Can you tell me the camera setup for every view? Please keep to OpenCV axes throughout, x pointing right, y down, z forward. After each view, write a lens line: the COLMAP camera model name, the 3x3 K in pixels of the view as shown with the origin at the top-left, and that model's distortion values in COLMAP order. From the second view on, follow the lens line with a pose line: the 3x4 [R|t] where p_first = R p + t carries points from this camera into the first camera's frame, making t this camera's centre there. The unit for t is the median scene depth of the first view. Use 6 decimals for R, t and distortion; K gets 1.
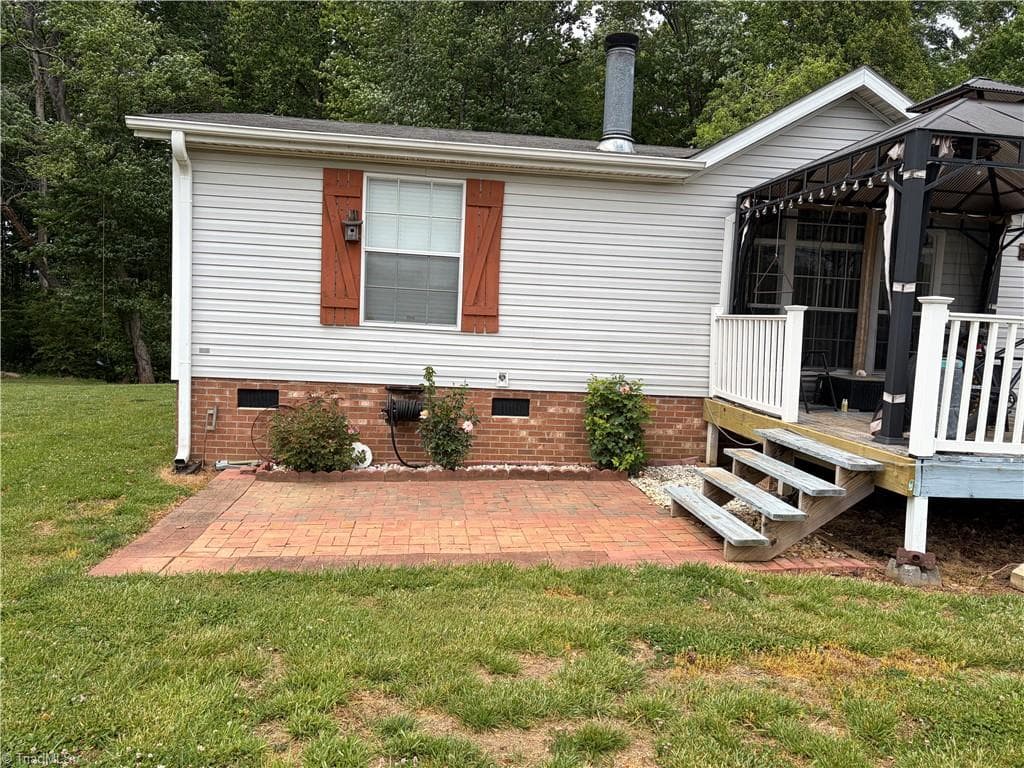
lens RADIAL K [[762.9, 0, 512.0], [0, 762.9, 384.0], [0, 0, 1]] dist [0.041486, -0.037250]
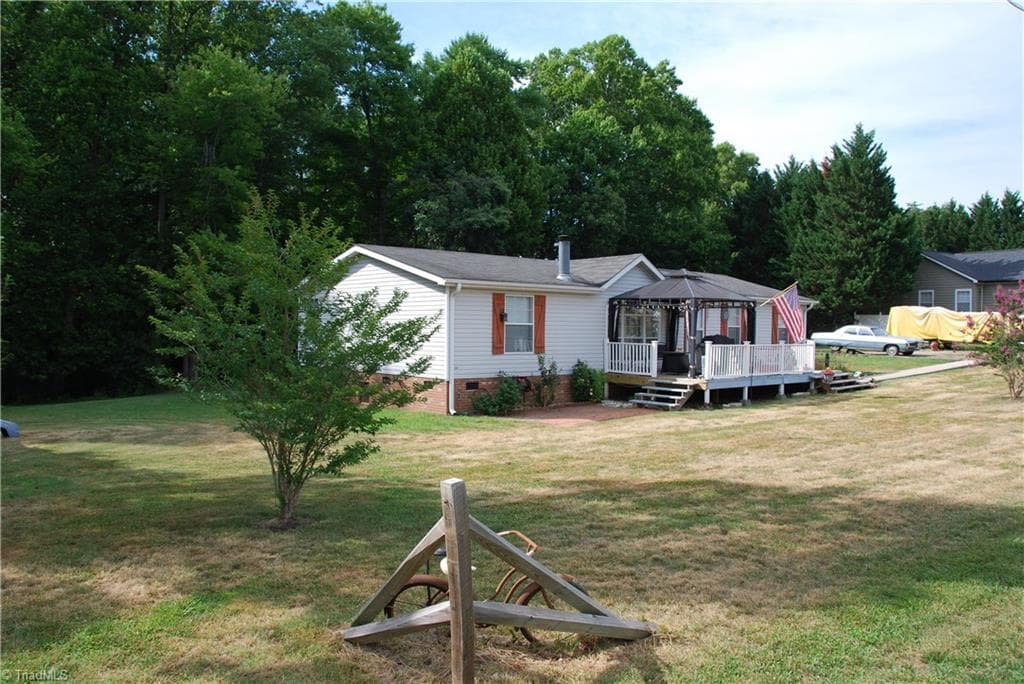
lens RADIAL K [[831.1, 0, 512.0], [0, 831.1, 342.0], [0, 0, 1]] dist [-0.103623, 0.003037]
pose [[0.821020, -0.053347, 0.568401, -1.740733], [0.072097, 0.997342, -0.010534, -0.085370], [-0.566328, 0.049629, 0.822684, -1.273653]]
